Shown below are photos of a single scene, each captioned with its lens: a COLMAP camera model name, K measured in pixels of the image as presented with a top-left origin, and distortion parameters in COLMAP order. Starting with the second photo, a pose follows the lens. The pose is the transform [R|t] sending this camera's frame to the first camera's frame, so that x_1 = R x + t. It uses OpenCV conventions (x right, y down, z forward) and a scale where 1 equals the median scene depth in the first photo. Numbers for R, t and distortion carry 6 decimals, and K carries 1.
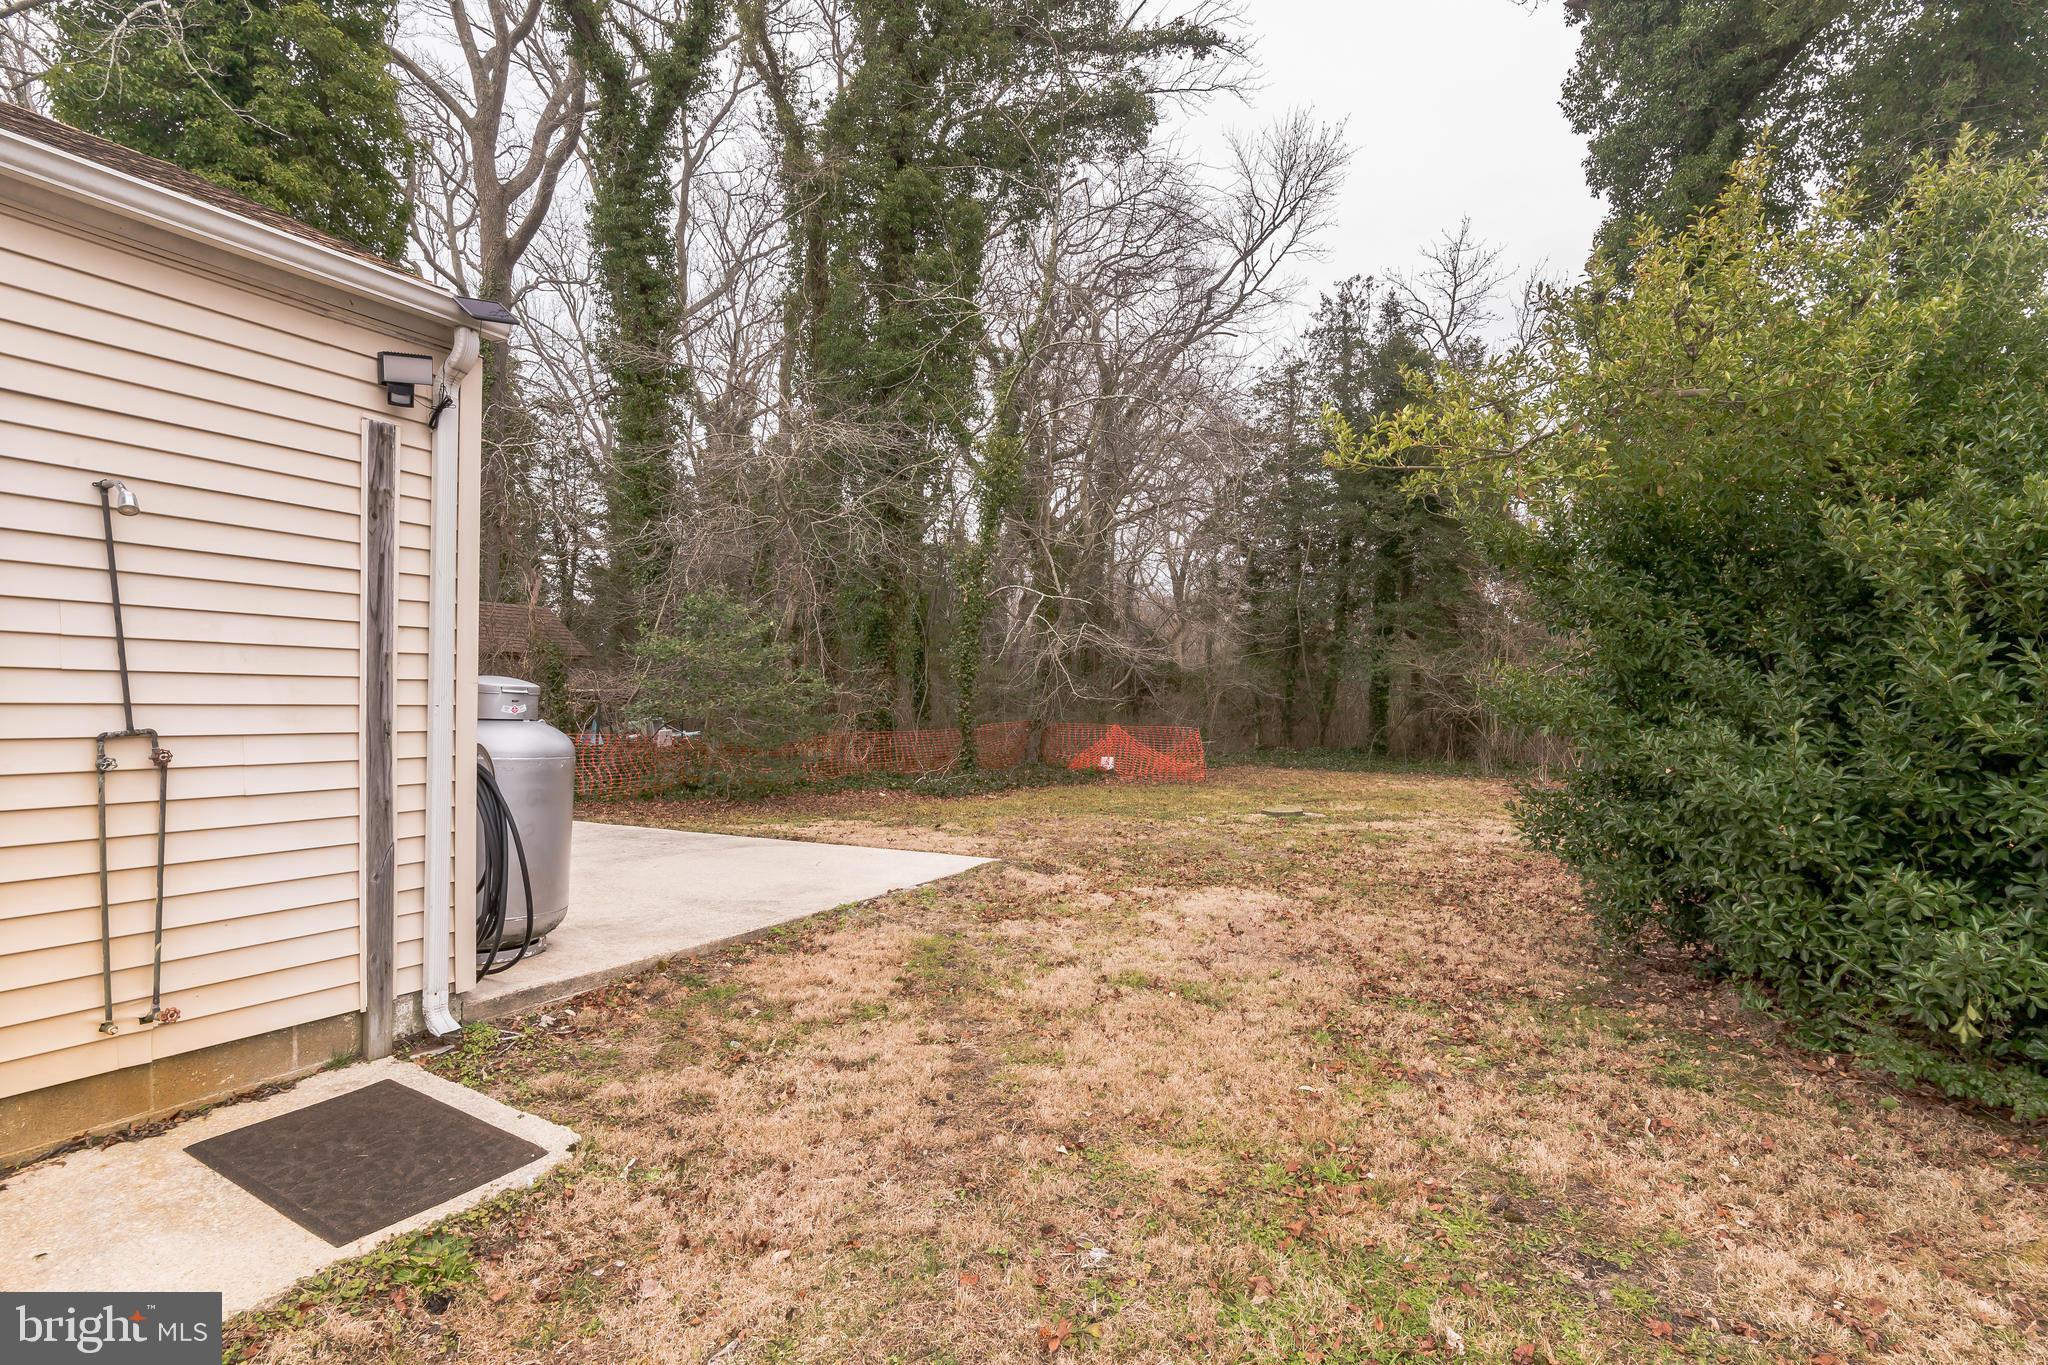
lens RADIAL K [[970.7, 0, 1020.4], [0, 970.7, 692.2], [0, 0, 1]] dist [-0.000507, -0.000435]
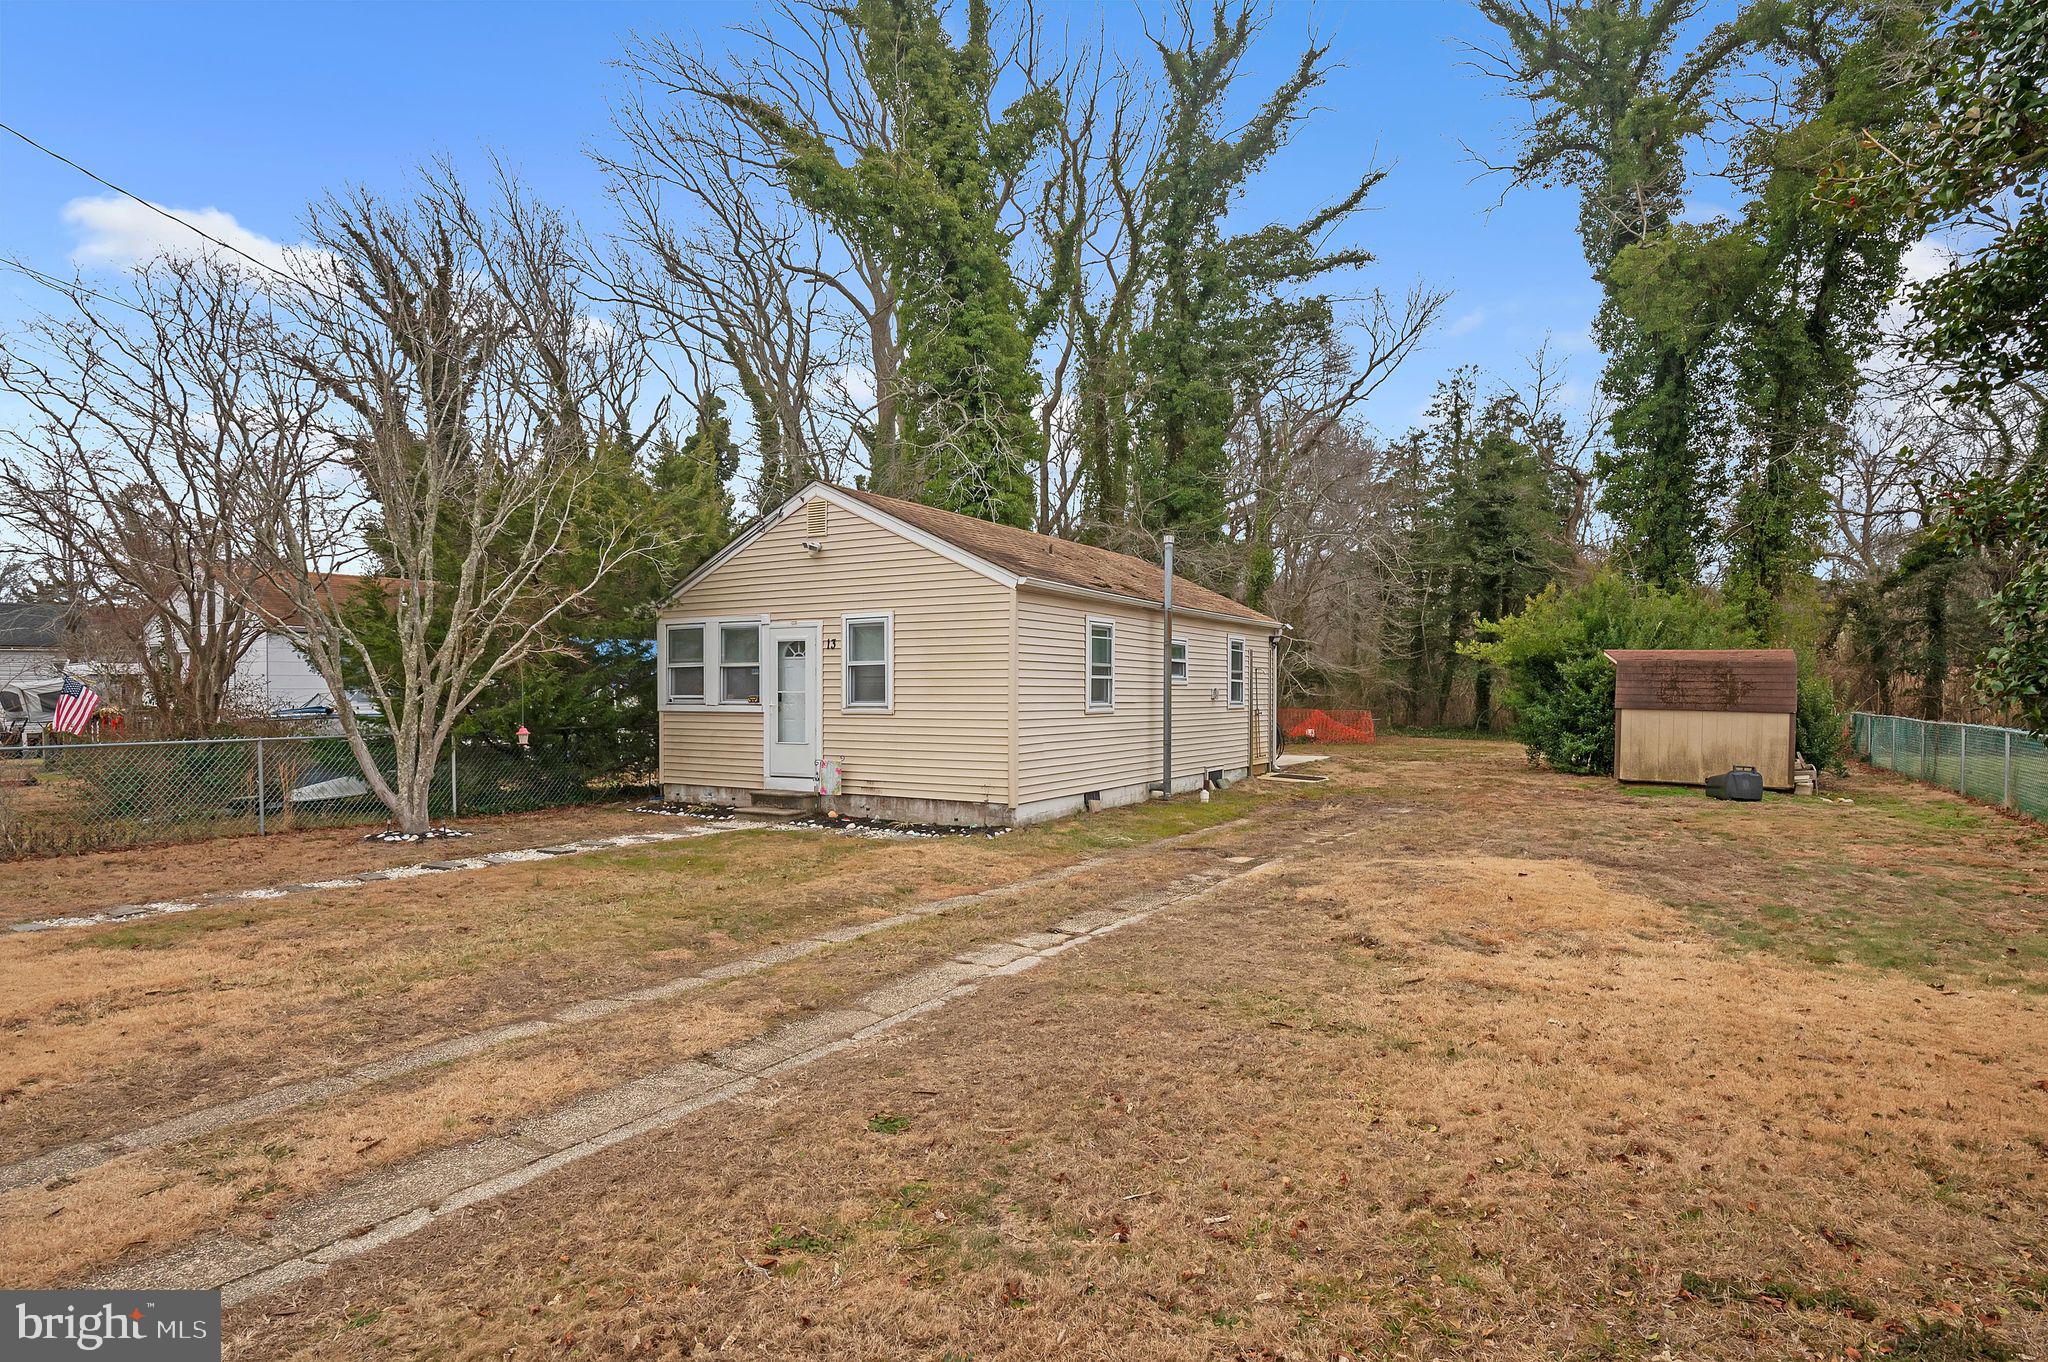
lens RADIAL K [[970.7, 0, 1020.4], [0, 970.7, 690.7], [0, 0, 1]] dist [-0.000507, -0.000435]
pose [[0.995021, -0.009054, -0.099255, -0.199664], [0.009670, 0.999937, 0.005733, -0.003289], [0.099197, -0.006664, 0.995046, -0.580726]]
